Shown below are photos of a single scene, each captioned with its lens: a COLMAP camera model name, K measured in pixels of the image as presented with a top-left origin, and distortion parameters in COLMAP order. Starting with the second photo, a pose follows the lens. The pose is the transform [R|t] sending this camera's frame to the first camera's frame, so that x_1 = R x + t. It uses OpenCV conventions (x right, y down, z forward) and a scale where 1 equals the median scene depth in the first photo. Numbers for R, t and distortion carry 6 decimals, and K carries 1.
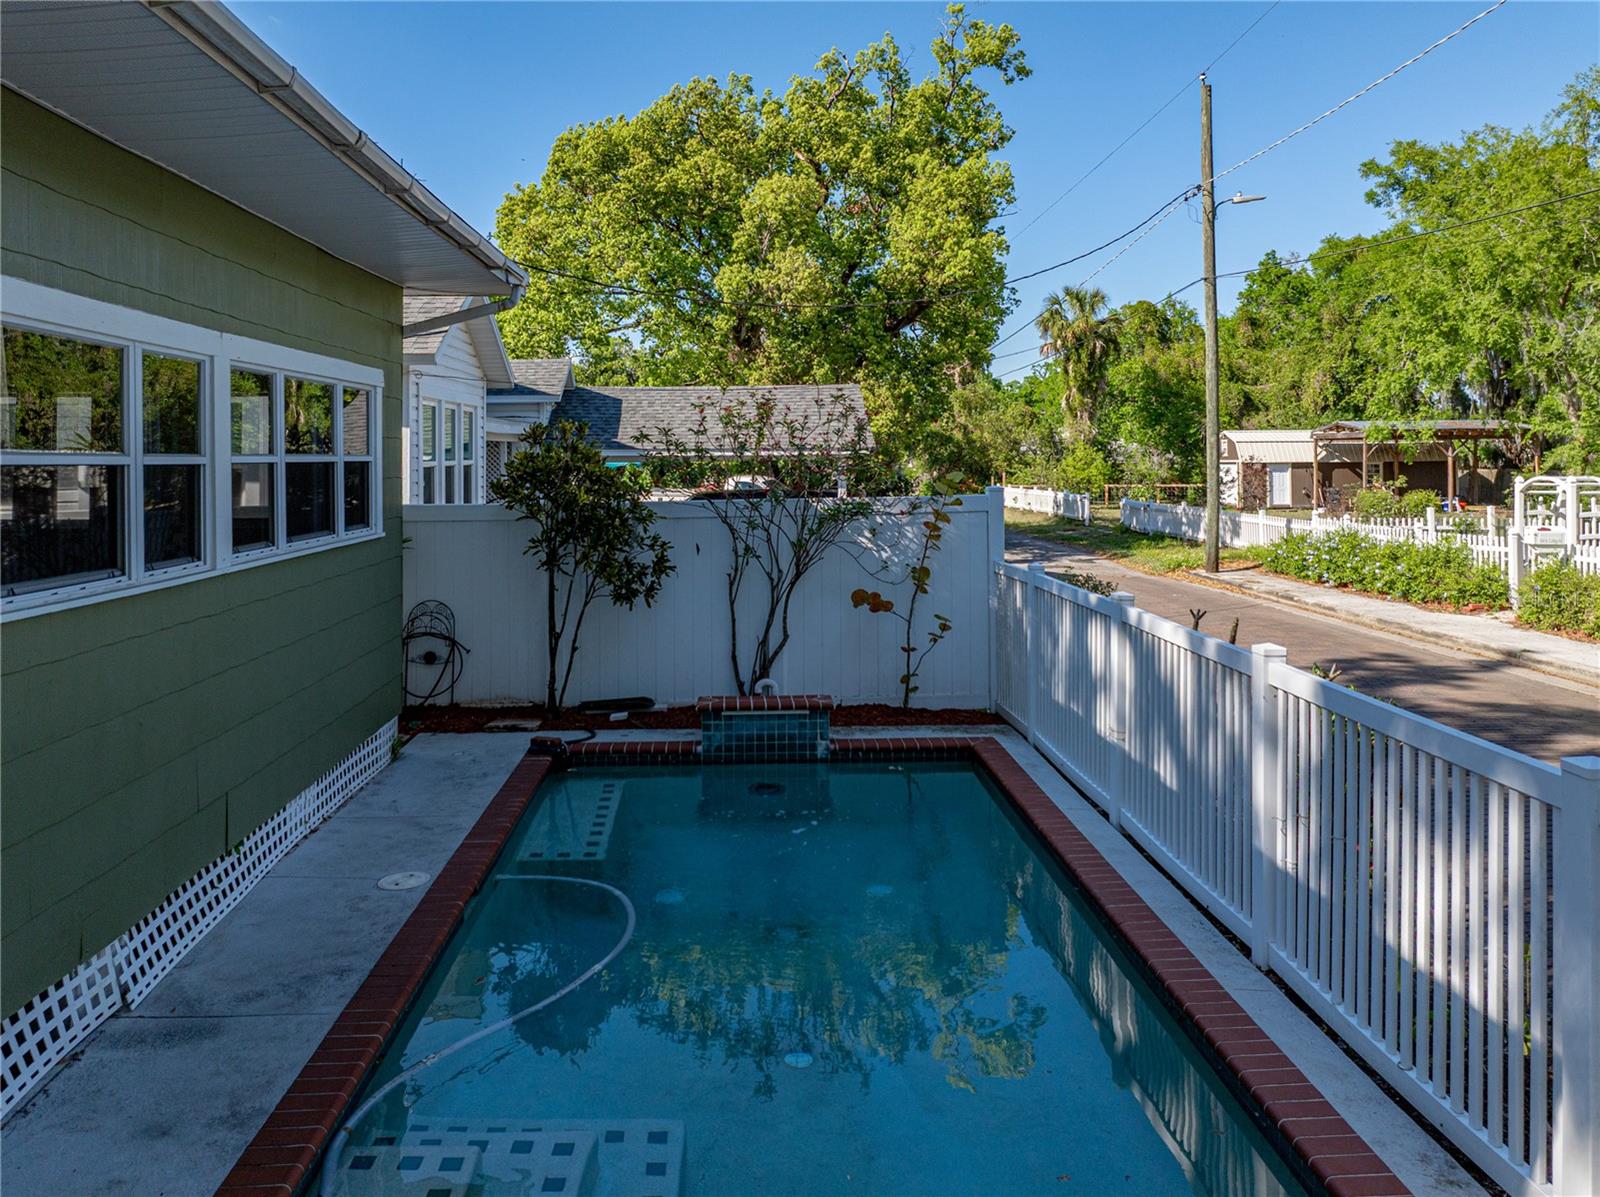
lens RADIAL K [[1159.6, 0, 768.4], [0, 1159.6, 455.3], [0, 0, 1]] dist [-0.025371, 0.012074]
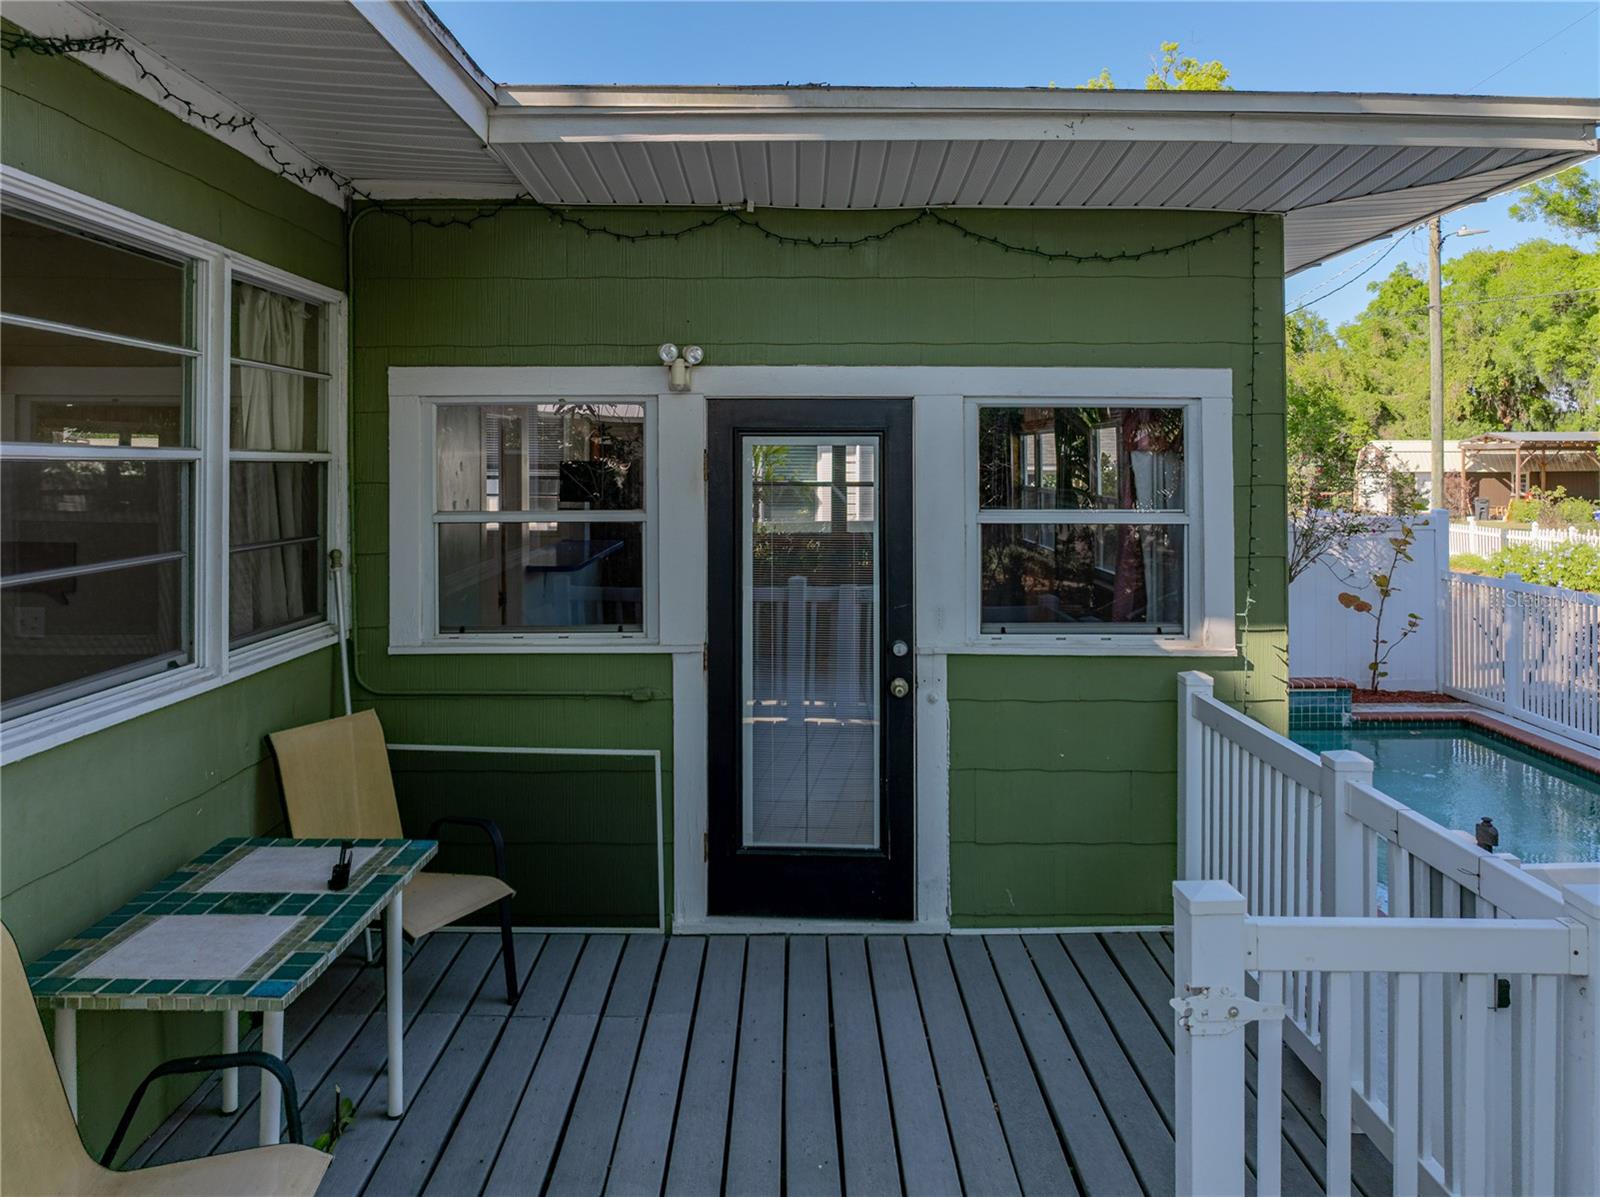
lens RADIAL K [[1159.6, 0, 775.2], [0, 1159.6, 461.7], [0, 0, 1]] dist [-0.025371, 0.012074]
pose [[0.999124, 0.006545, -0.041325, -0.089802], [-0.006292, 0.999961, 0.006241, -0.005222], [0.041364, -0.005976, 0.999126, -0.046920]]
